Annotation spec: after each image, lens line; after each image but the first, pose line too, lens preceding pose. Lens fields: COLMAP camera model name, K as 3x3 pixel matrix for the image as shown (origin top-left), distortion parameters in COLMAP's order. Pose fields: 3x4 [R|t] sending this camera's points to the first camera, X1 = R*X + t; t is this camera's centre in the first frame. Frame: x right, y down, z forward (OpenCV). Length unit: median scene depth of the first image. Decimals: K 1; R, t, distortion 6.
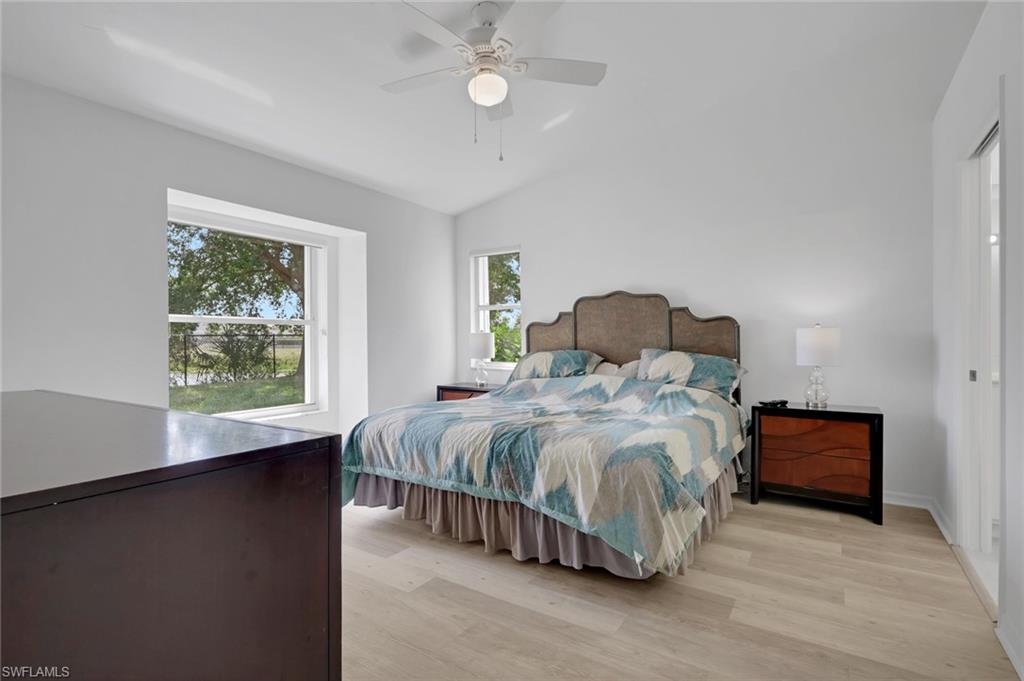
lens RADIAL K [[493.3, 0, 513.9], [0, 493.3, 340.8], [0, 0, 1]] dist [-0.002020, 0.001172]
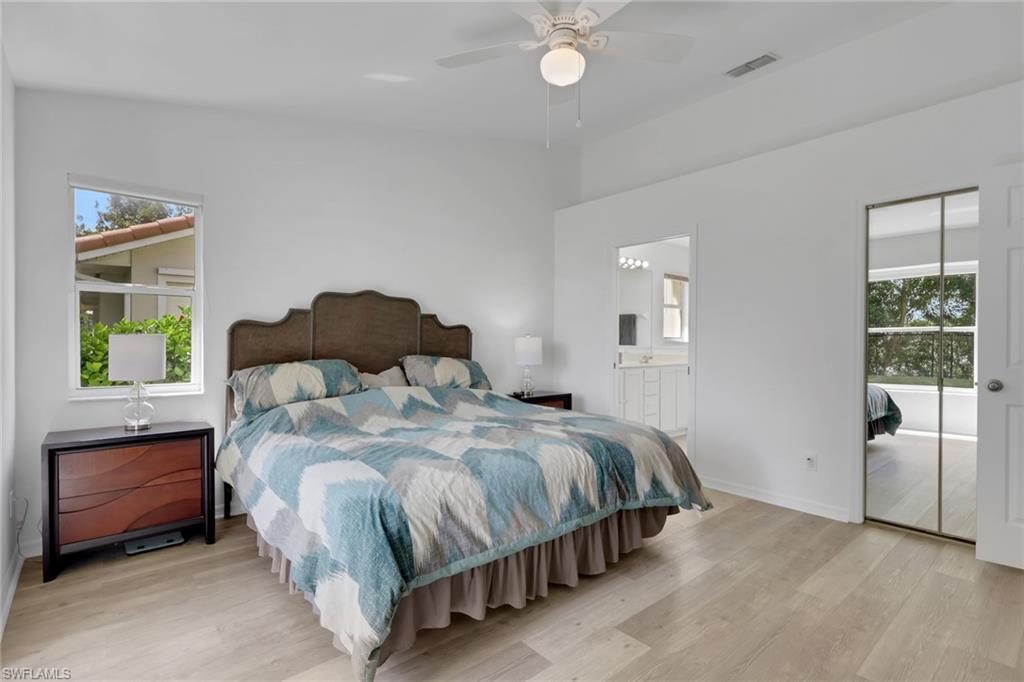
lens RADIAL K [[493.3, 0, 514.1], [0, 493.3, 343.2], [0, 0, 1]] dist [-0.002020, 0.001172]
pose [[0.272394, -0.001166, 0.962185, -0.836285], [-0.001179, 0.999998, 0.001546, -0.013473], [-0.962185, -0.001556, 0.272392, 0.760507]]
